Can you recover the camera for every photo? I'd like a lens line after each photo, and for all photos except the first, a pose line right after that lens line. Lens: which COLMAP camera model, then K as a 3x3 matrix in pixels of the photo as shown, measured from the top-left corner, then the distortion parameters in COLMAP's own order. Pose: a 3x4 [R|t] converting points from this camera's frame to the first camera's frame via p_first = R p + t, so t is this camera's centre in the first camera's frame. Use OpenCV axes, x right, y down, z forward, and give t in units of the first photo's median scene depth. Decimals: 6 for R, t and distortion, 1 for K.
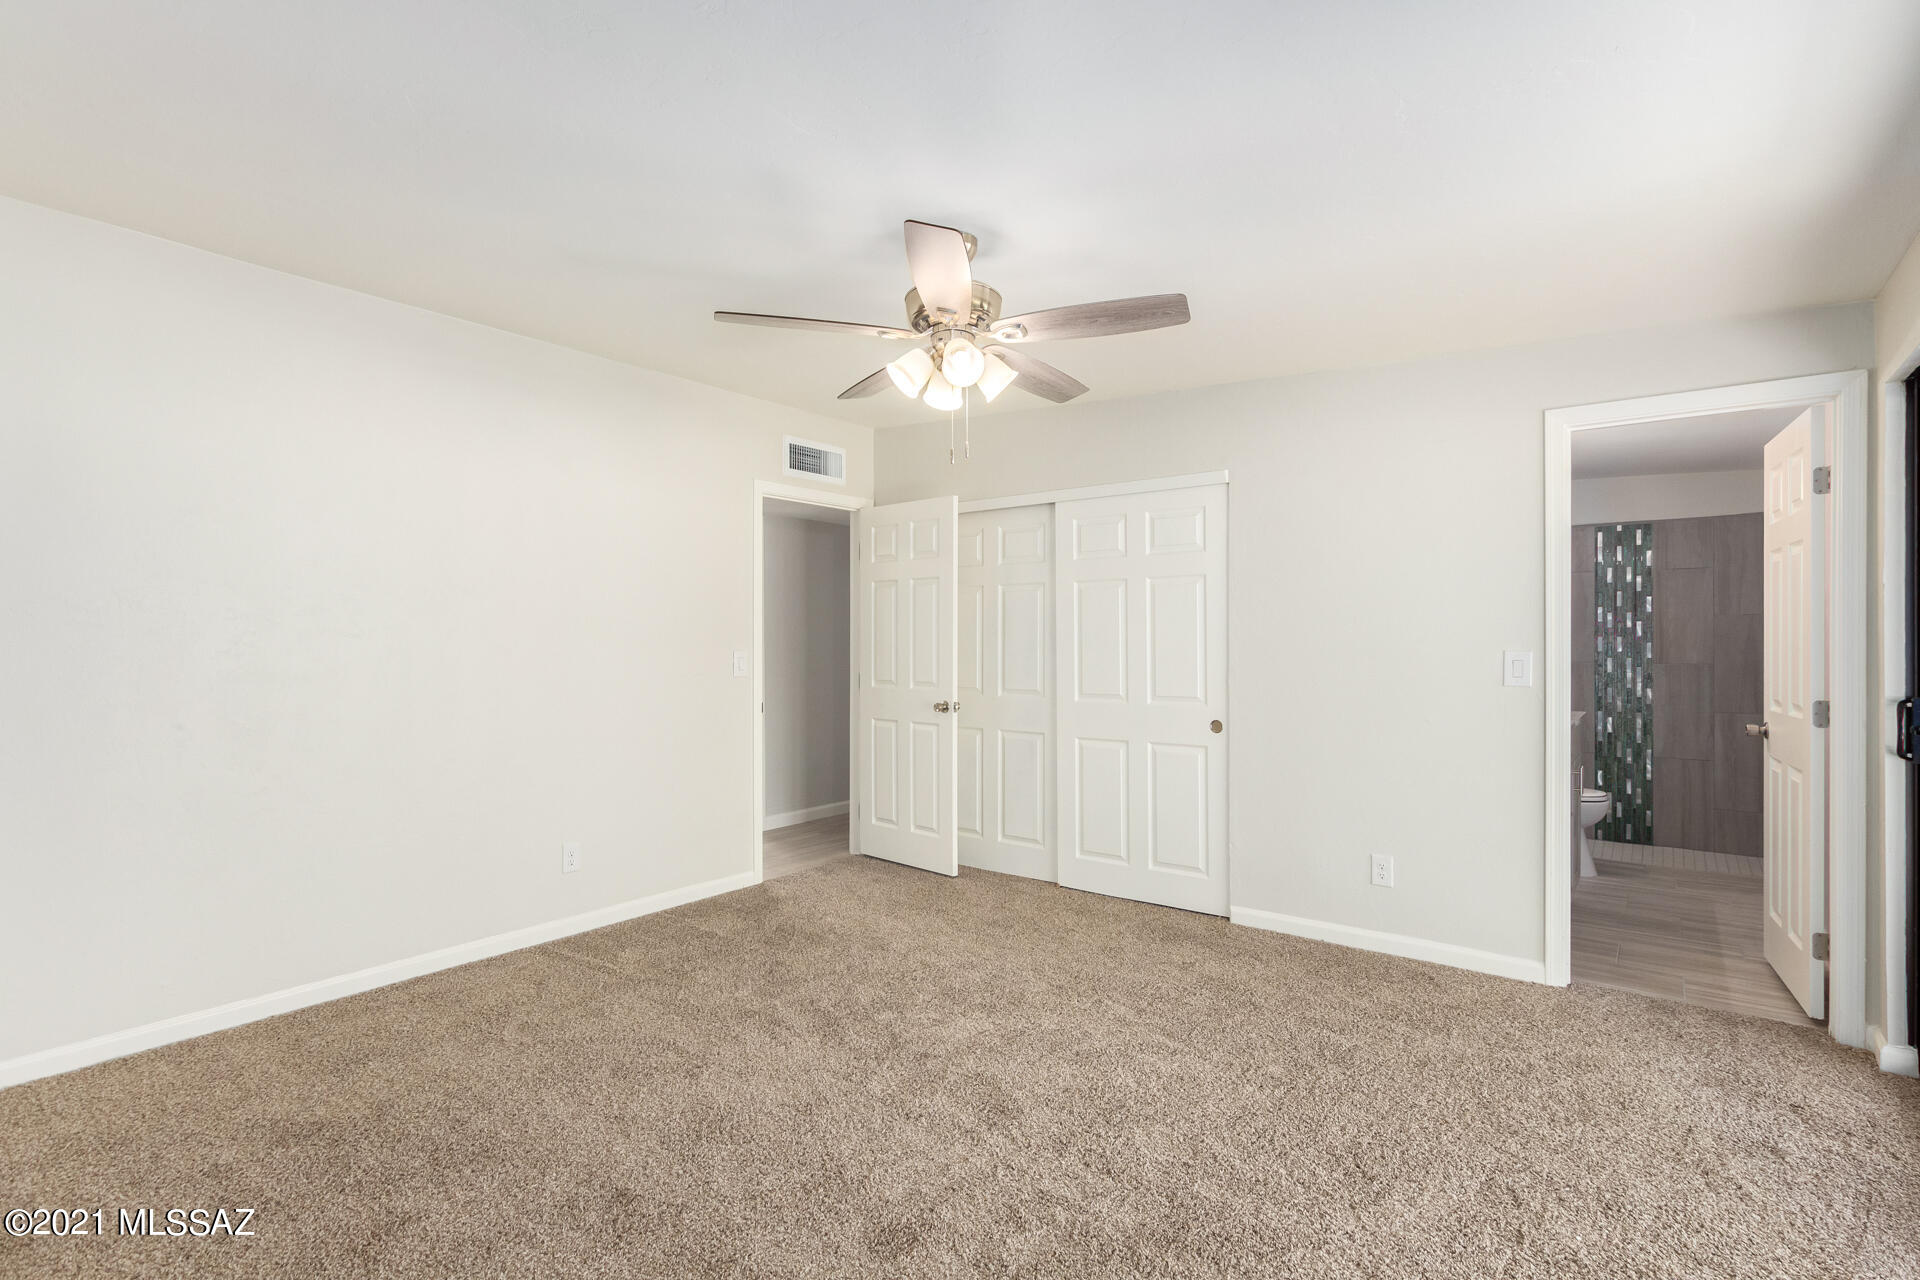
lens RADIAL K [[881.8, 0, 972.8], [0, 881.8, 641.7], [0, 0, 1]] dist [-0.020821, -0.000281]
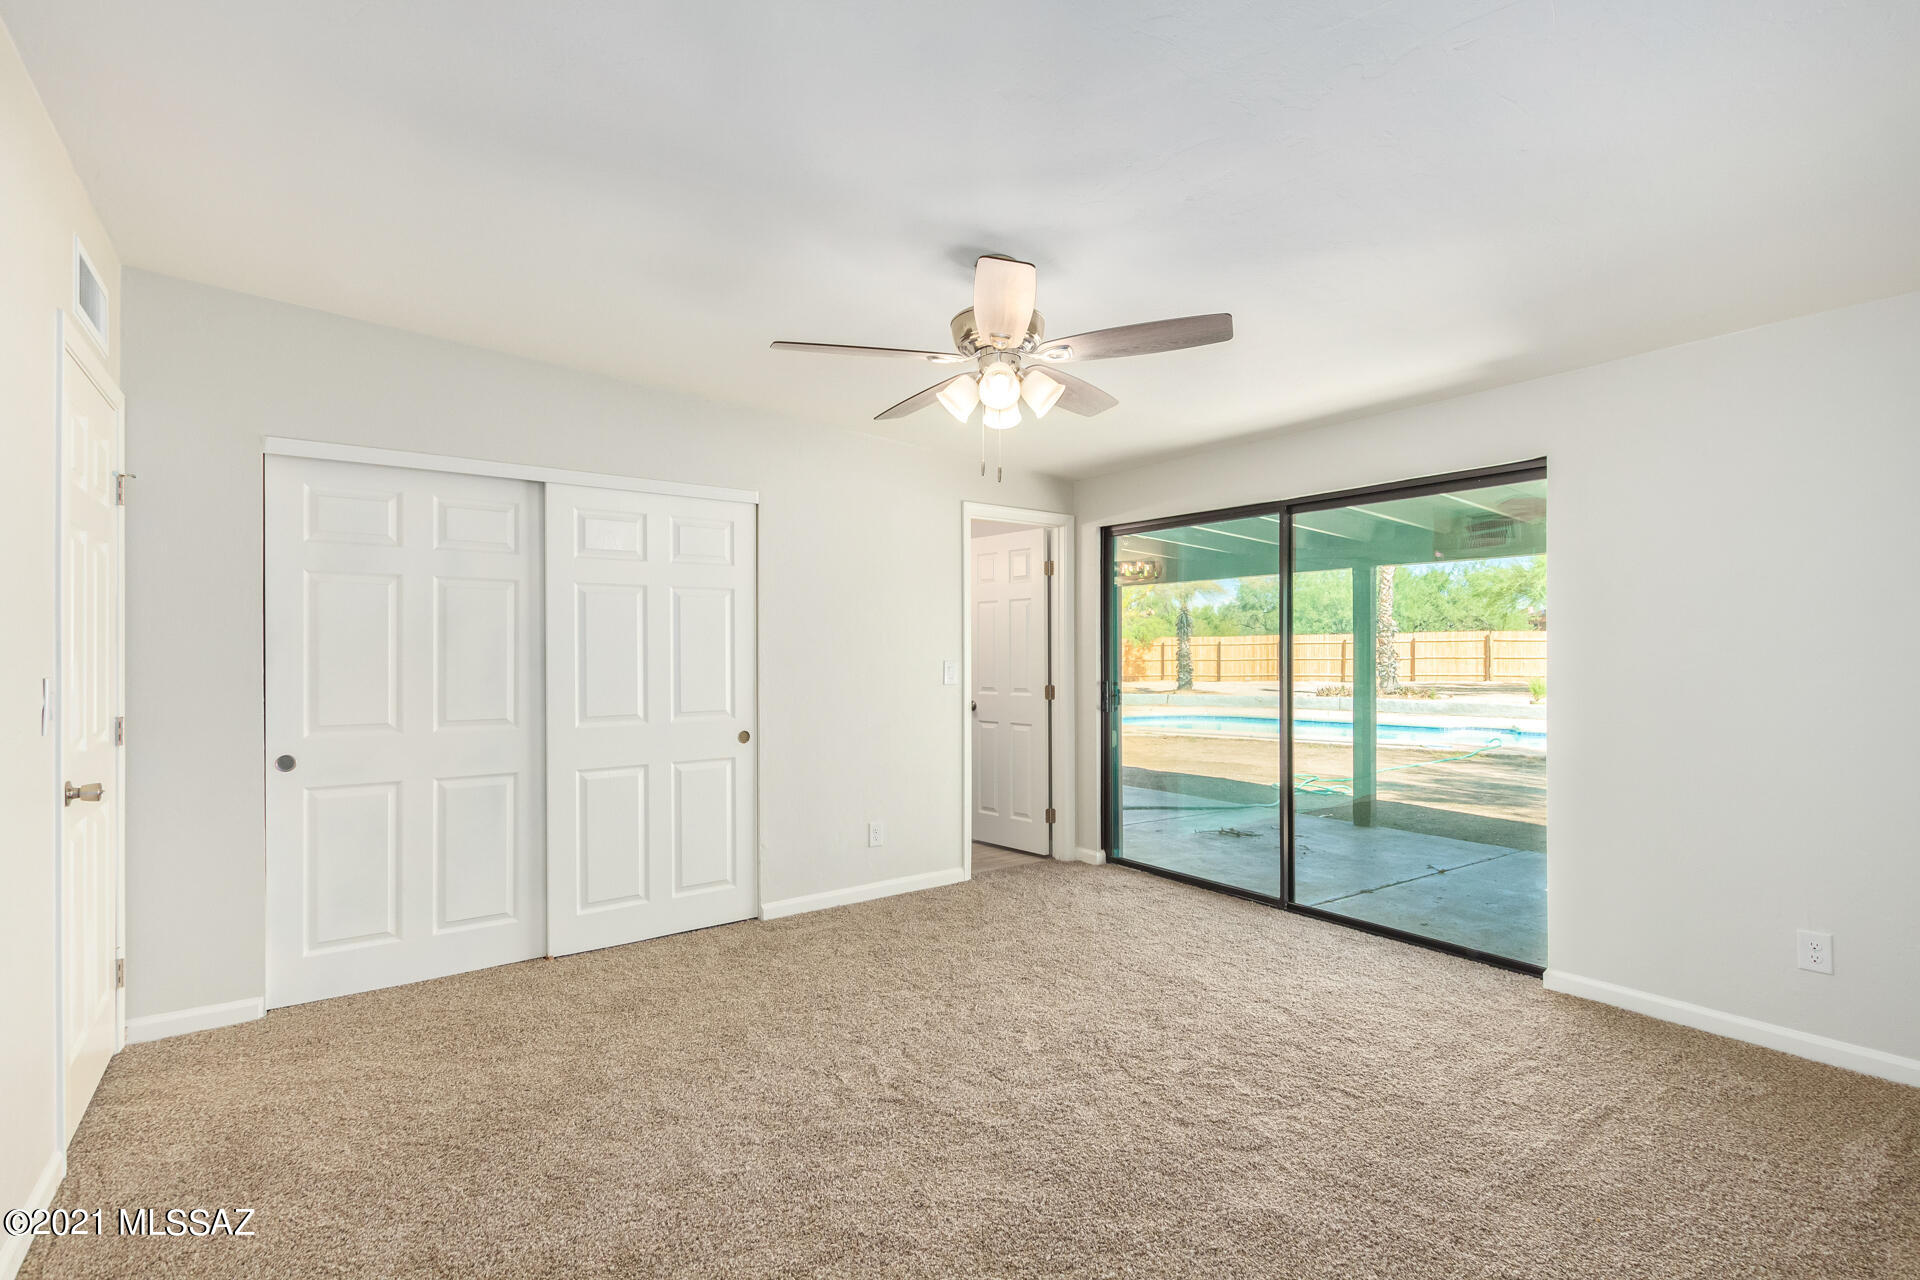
lens RADIAL K [[864.8, 0, 953.5], [0, 864.8, 654.5], [0, 0, 1]] dist [0.002766, -0.000588]
pose [[0.281131, -0.004283, 0.959660, -0.622976], [0.001024, 0.999991, 0.004164, -0.004651], [-0.959669, -0.000188, 0.281132, 0.471916]]
